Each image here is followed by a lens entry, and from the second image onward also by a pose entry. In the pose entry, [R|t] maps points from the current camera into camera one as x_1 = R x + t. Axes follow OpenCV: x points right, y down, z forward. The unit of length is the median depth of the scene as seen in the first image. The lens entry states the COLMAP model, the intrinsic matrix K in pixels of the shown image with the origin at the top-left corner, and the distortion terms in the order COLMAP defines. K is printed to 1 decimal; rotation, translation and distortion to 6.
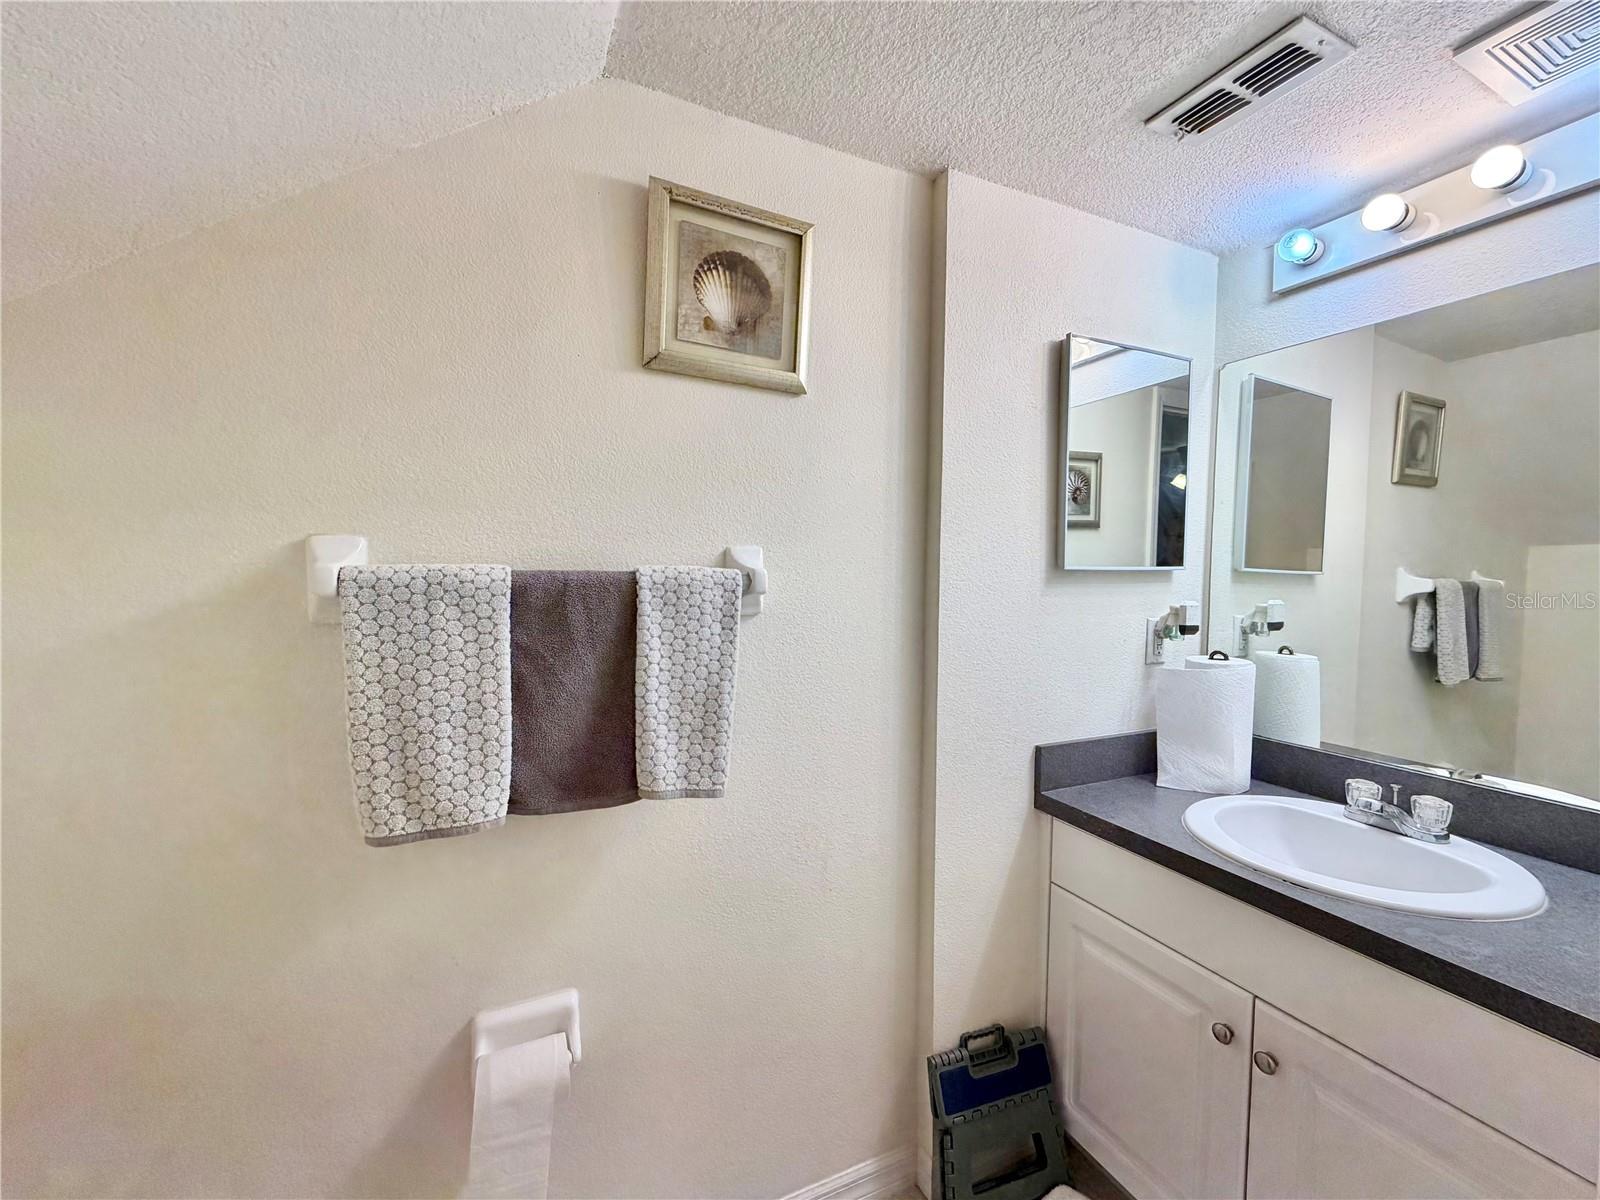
lens RADIAL K [[639.5, 0, 794.5], [0, 639.5, 602.3], [0, 0, 1]] dist [-0.001642, 0.000466]
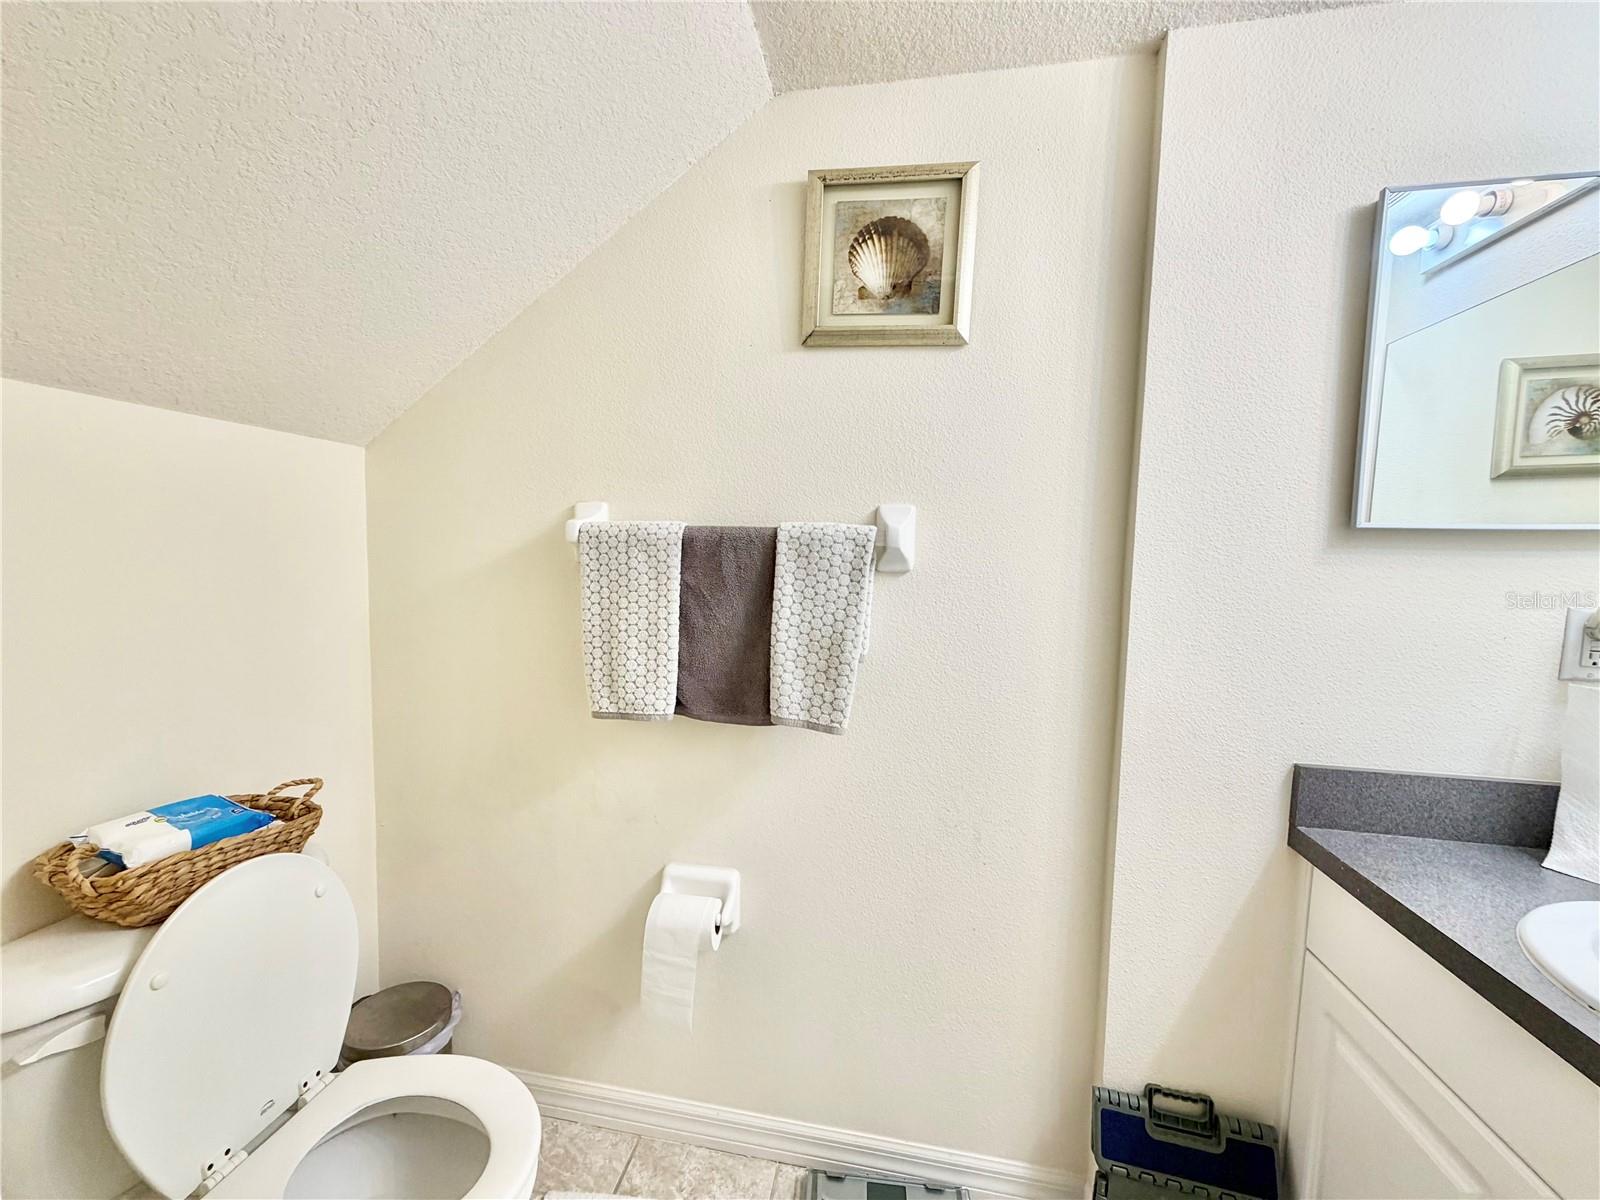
lens RADIAL K [[639.5, 0, 798.5], [0, 639.5, 600.7], [0, 0, 1]] dist [-0.001642, 0.000466]
pose [[0.818563, 0.056371, -0.571644, 0.431578], [-0.040107, 0.998353, 0.041018, 0.034197], [0.573015, -0.010649, 0.819476, 0.070547]]
